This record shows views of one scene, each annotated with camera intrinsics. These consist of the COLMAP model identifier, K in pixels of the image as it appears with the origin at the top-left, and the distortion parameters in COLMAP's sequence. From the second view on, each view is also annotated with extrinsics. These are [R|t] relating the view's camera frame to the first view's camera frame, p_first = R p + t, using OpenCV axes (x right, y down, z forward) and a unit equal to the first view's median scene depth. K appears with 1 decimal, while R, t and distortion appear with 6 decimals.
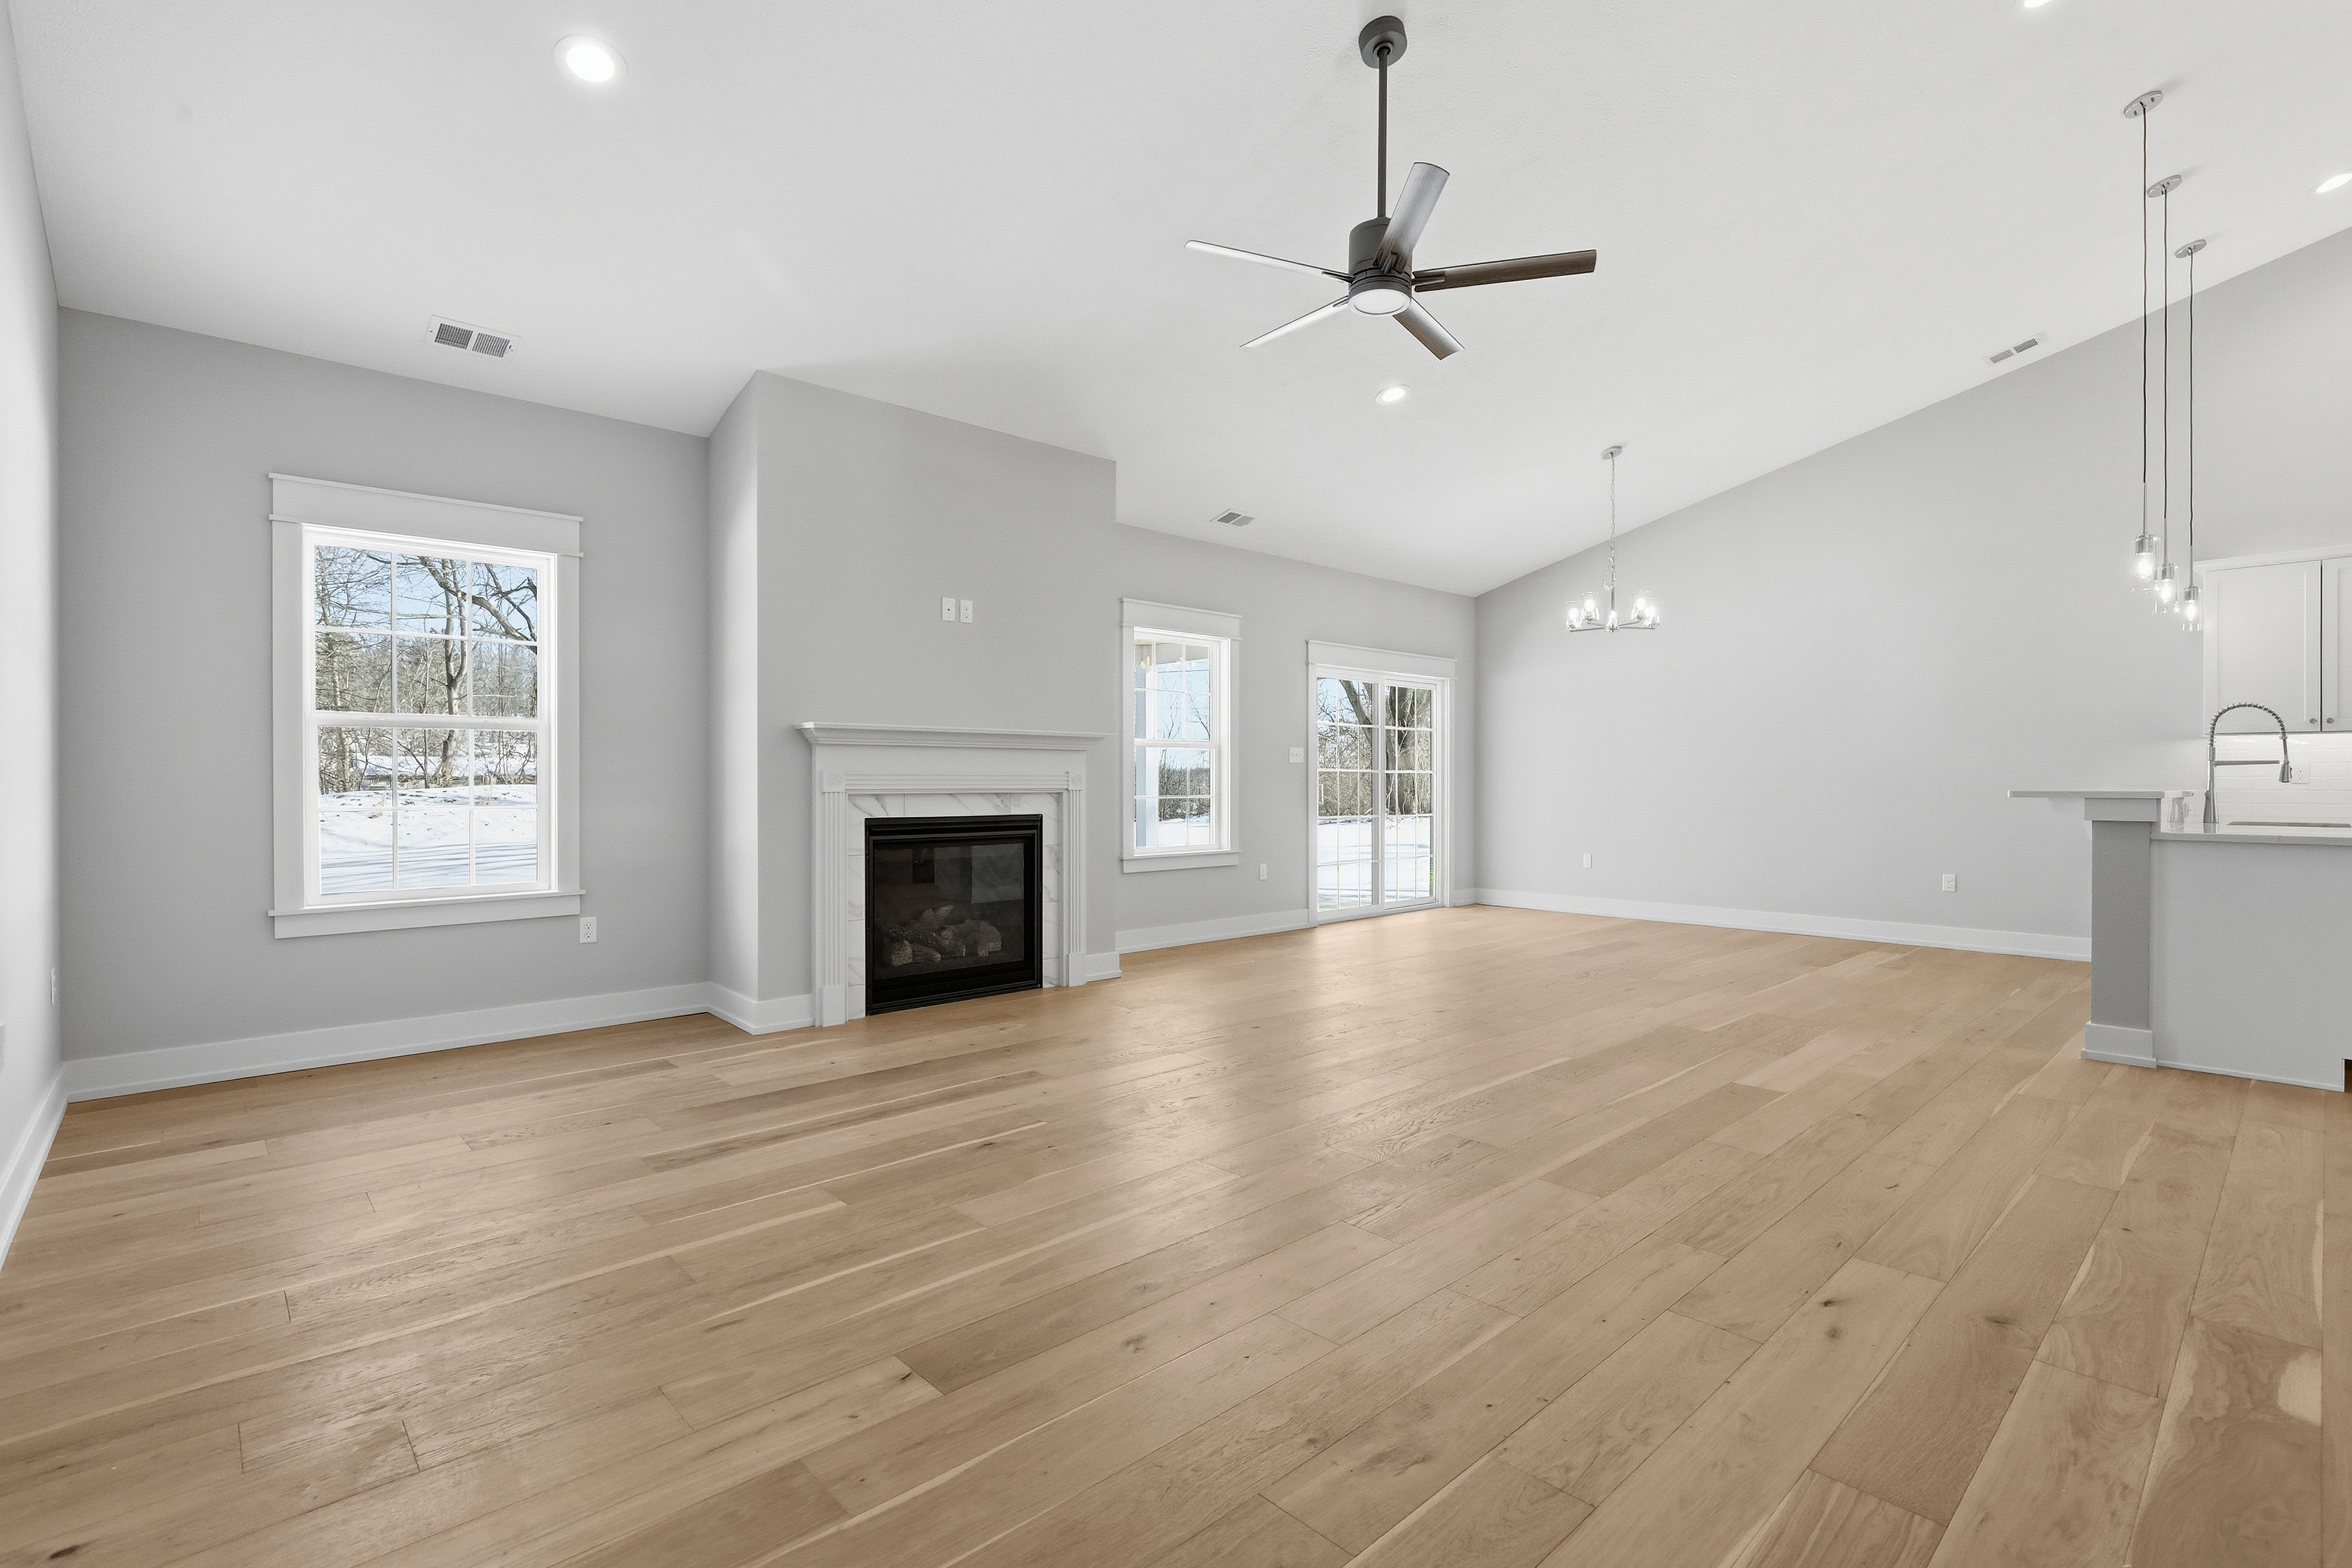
lens RADIAL K [[1085.7, 0, 1184.3], [0, 1085.7, 777.3], [0, 0, 1]] dist [-0.017707, 0.006780]
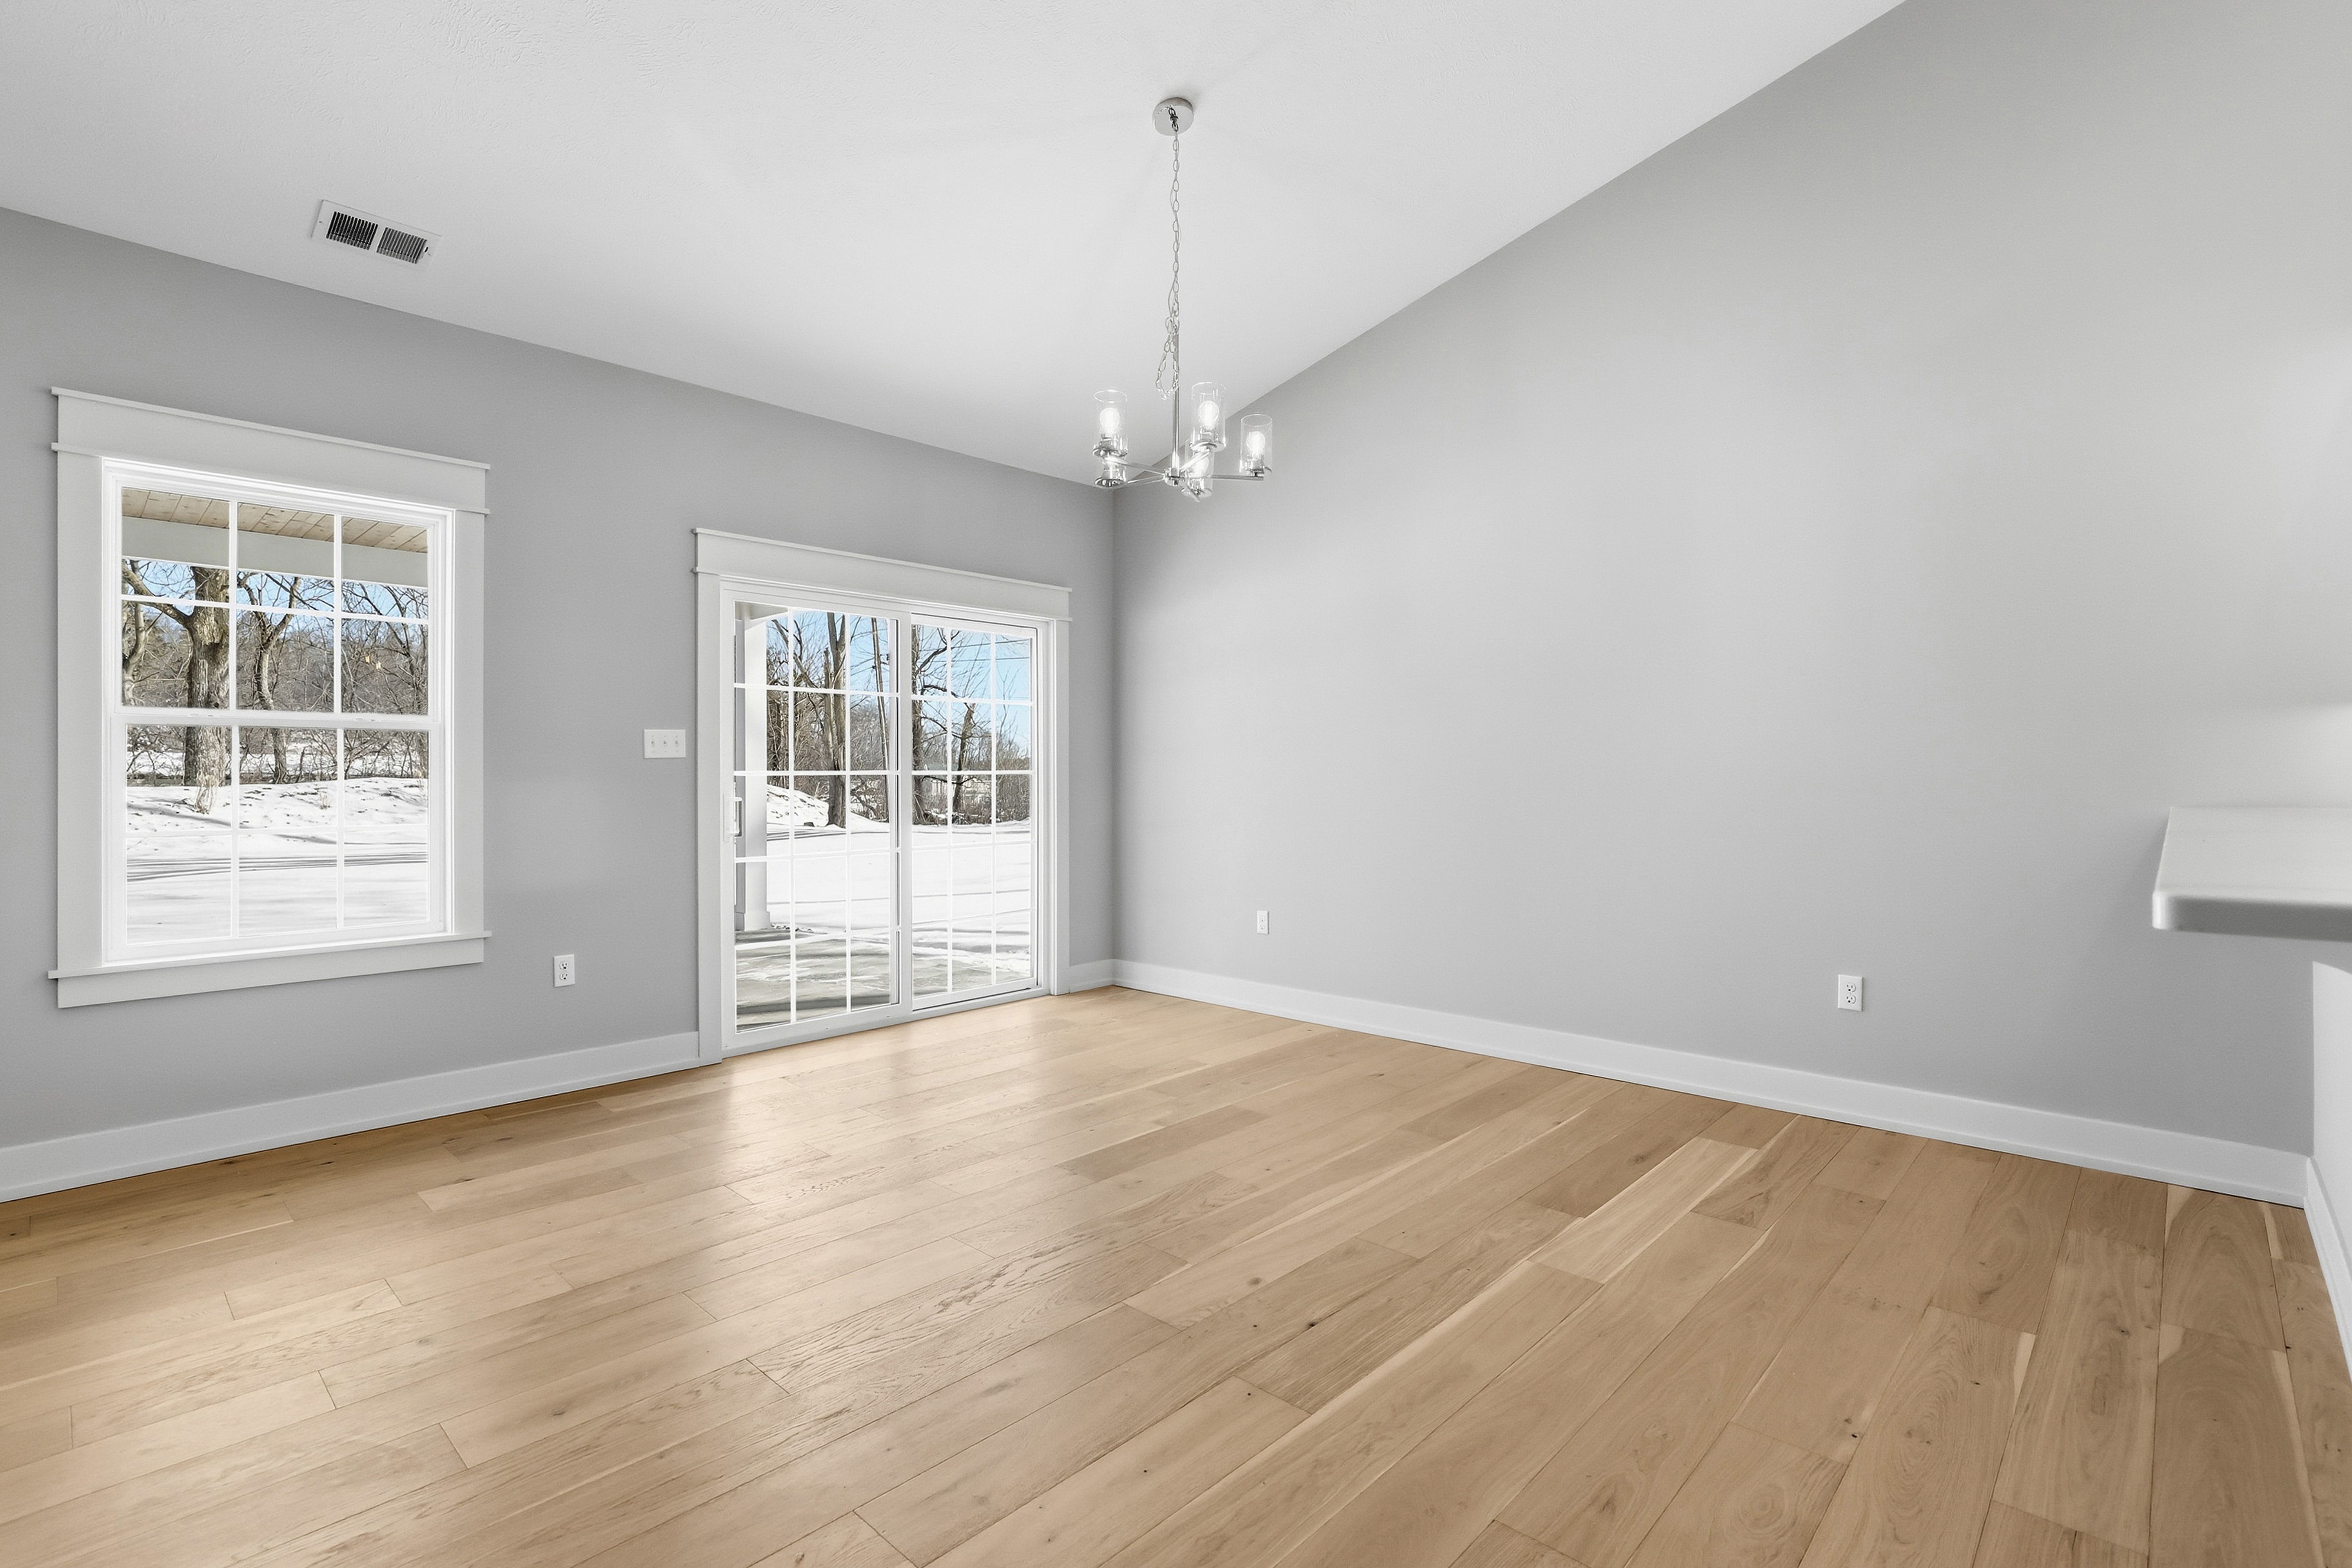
lens RADIAL K [[1085.7, 0, 1188.2], [0, 1085.7, 774.1], [0, 0, 1]] dist [-0.017707, 0.006780]
pose [[0.997558, -0.004703, 0.069689, 0.500232], [0.004697, 0.999989, 0.000242, -0.007253], [-0.069689, 0.000086, 0.997569, 0.708700]]
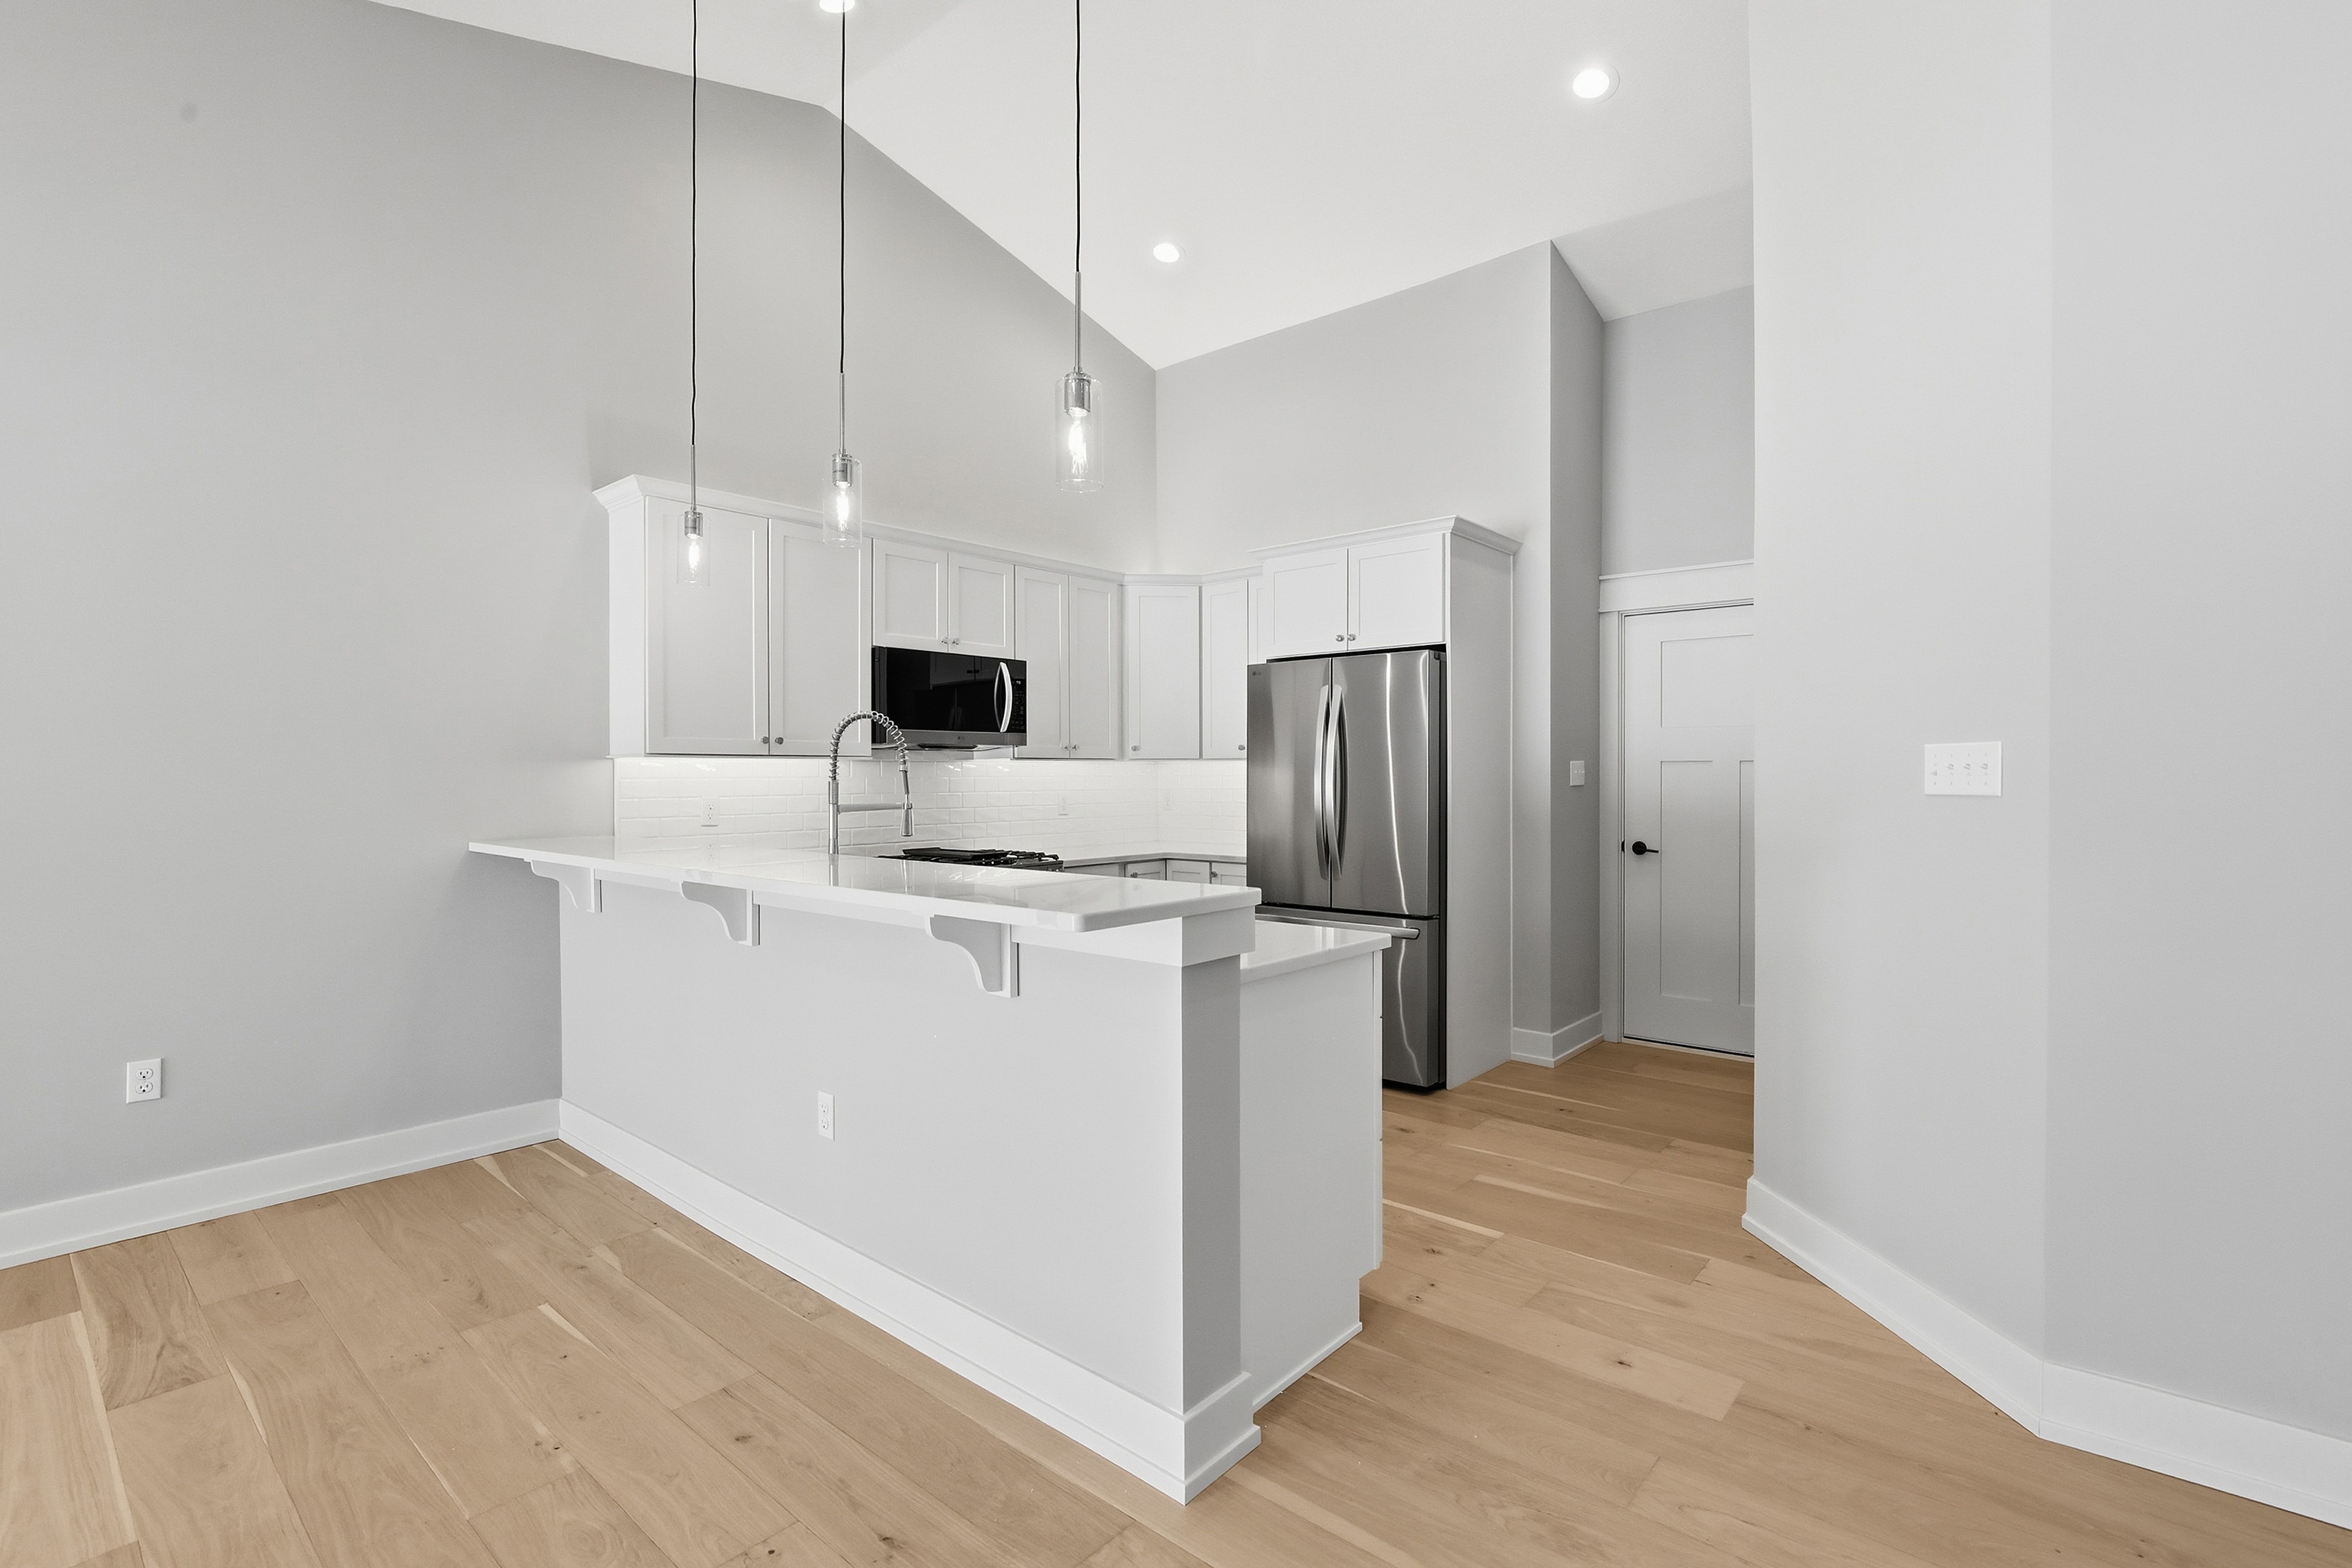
lens RADIAL K [[1085.7, 0, 1182.2], [0, 1085.7, 785.0], [0, 0, 1]] dist [-0.017707, 0.006780]
pose [[-0.114882, -0.011136, 0.993317, 0.325422], [-0.000711, 0.999938, 0.011128, -0.033616], [-0.993379, 0.000572, -0.114883, 0.873935]]
